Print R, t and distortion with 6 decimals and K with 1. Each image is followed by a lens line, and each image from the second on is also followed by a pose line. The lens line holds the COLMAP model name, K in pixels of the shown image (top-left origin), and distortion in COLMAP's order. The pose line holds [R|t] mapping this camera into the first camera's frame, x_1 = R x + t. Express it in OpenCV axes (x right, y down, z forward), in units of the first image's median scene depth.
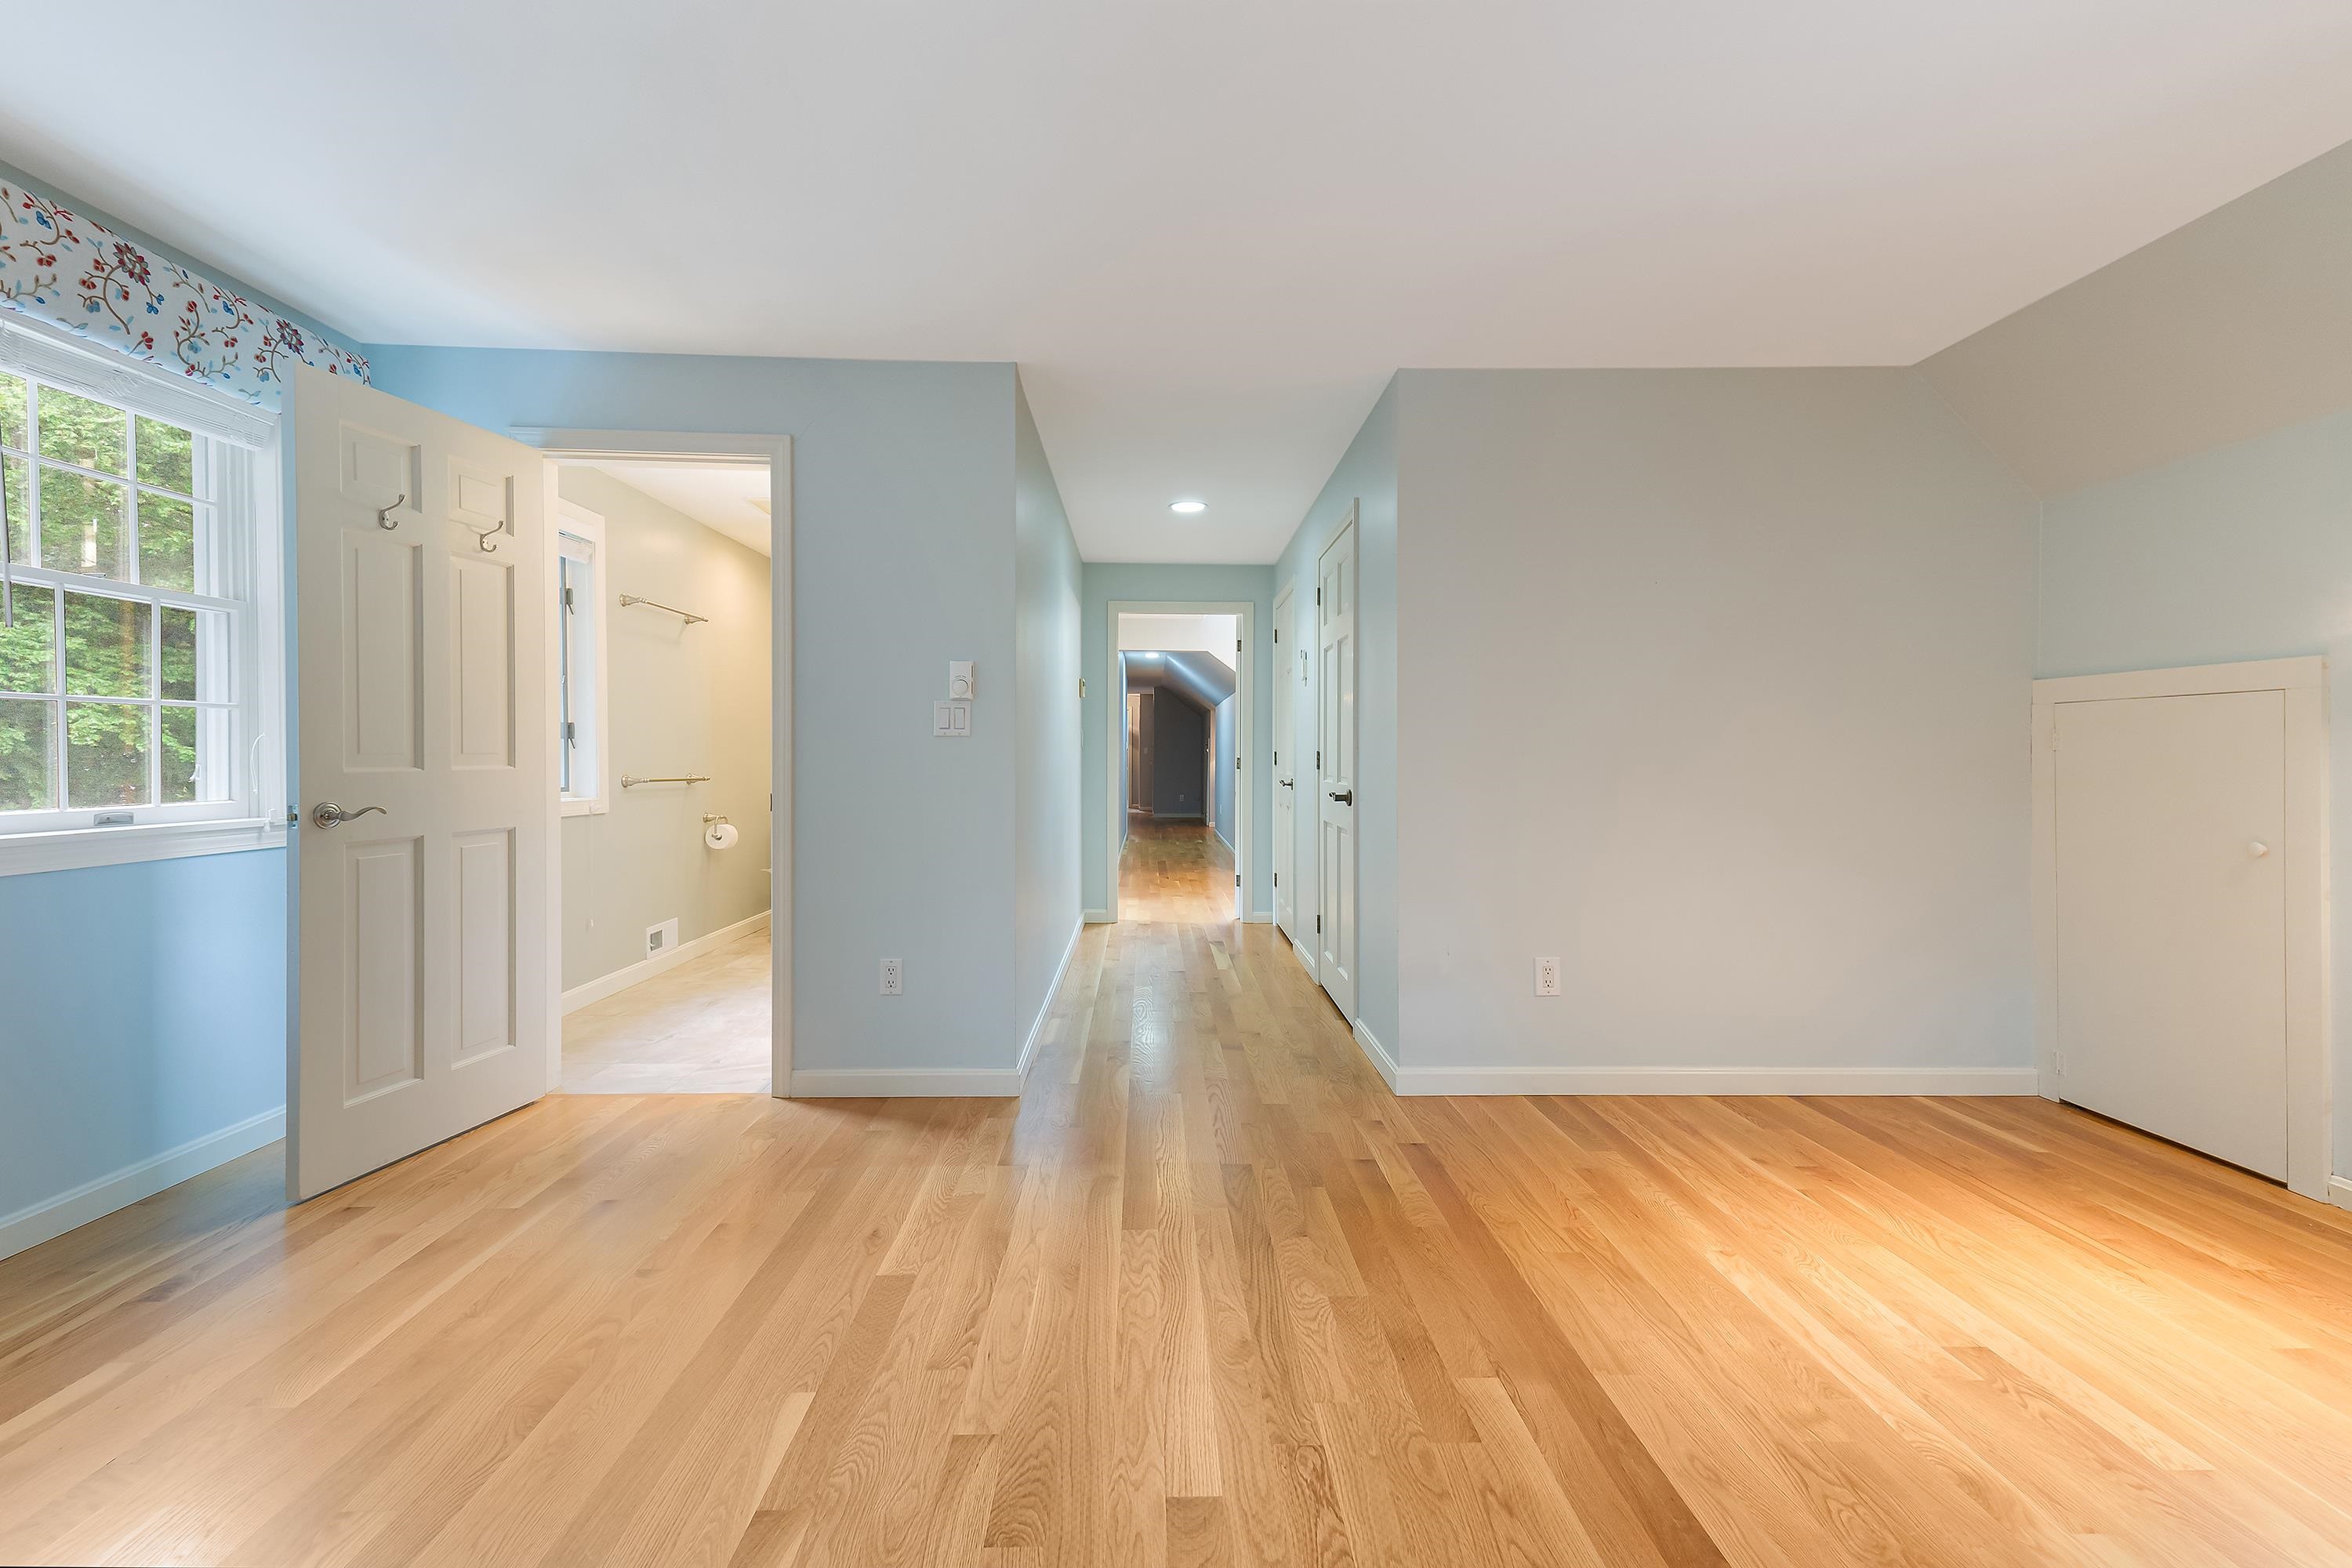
lens RADIAL K [[973.5, 0, 1182.5], [0, 973.5, 768.4], [0, 0, 1]] dist [0.034094, -0.001422]
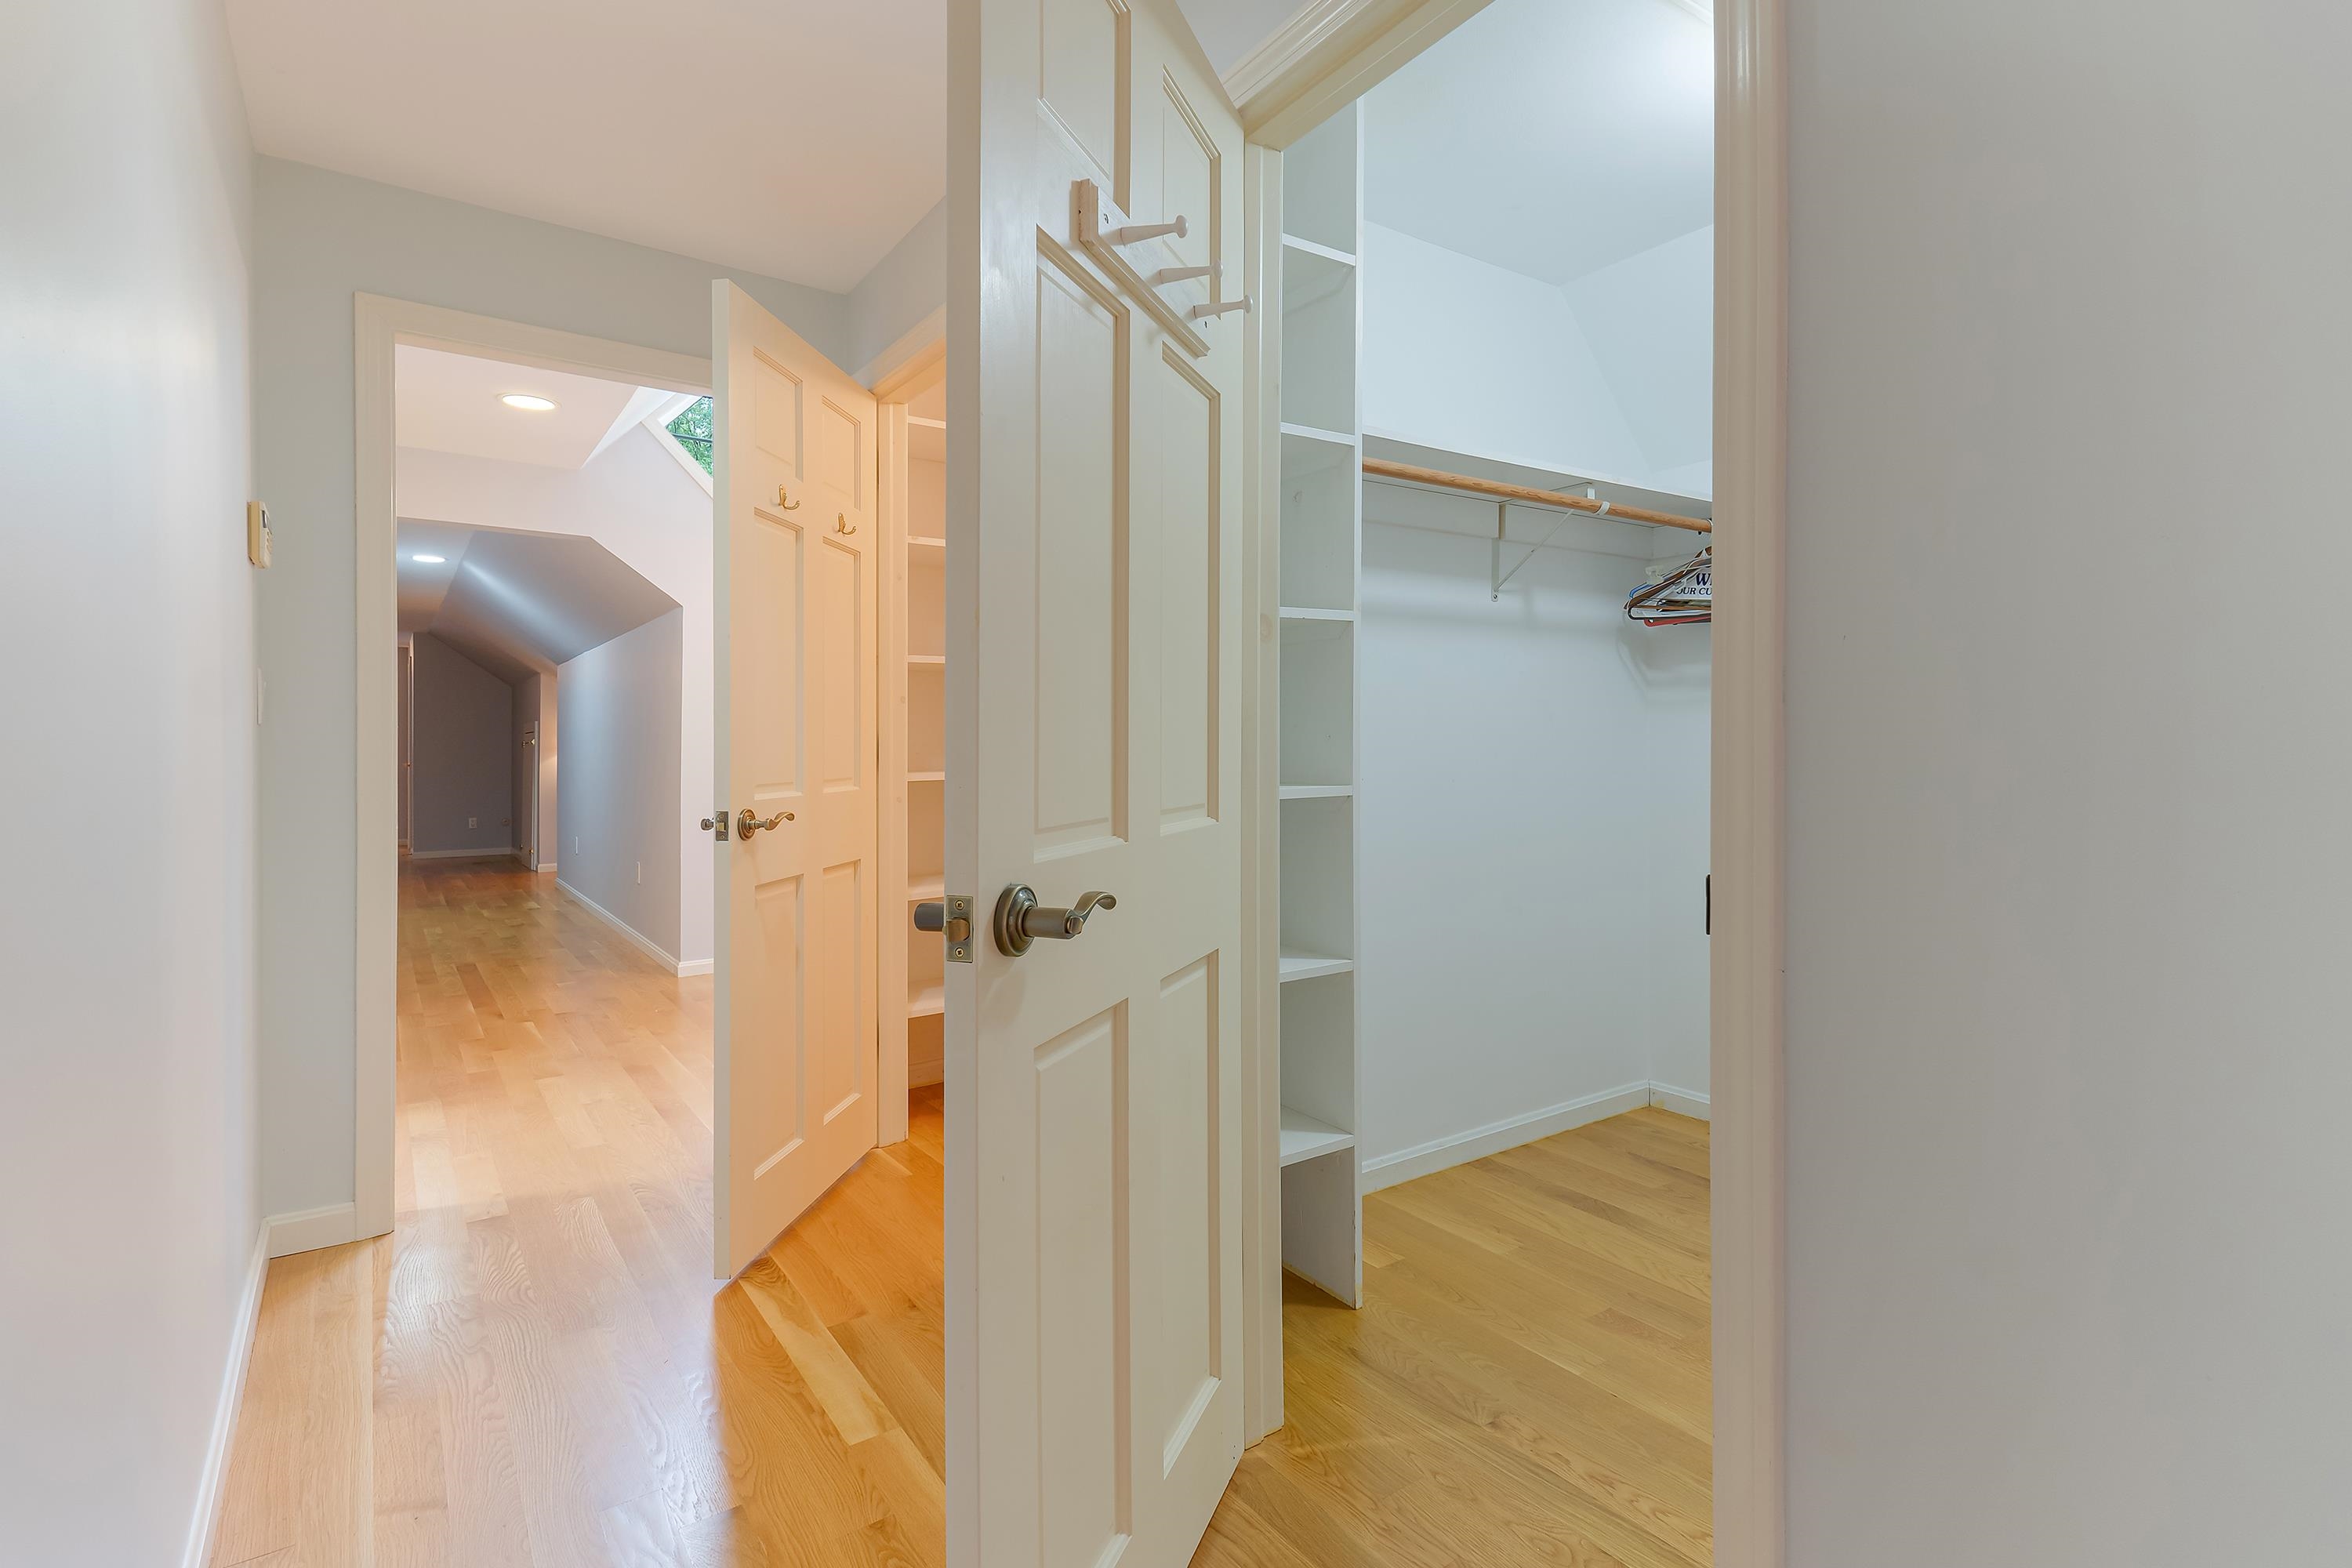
lens RADIAL K [[1090.3, 0, 1180.8], [0, 1090.3, 770.5], [0, 0, 1]] dist [0.001236, 0.000040]
pose [[0.823930, -0.003678, 0.566680, -0.047095], [0.001767, 0.999991, 0.003922, -0.005909], [-0.566689, -0.002230, 0.823929, 0.442642]]
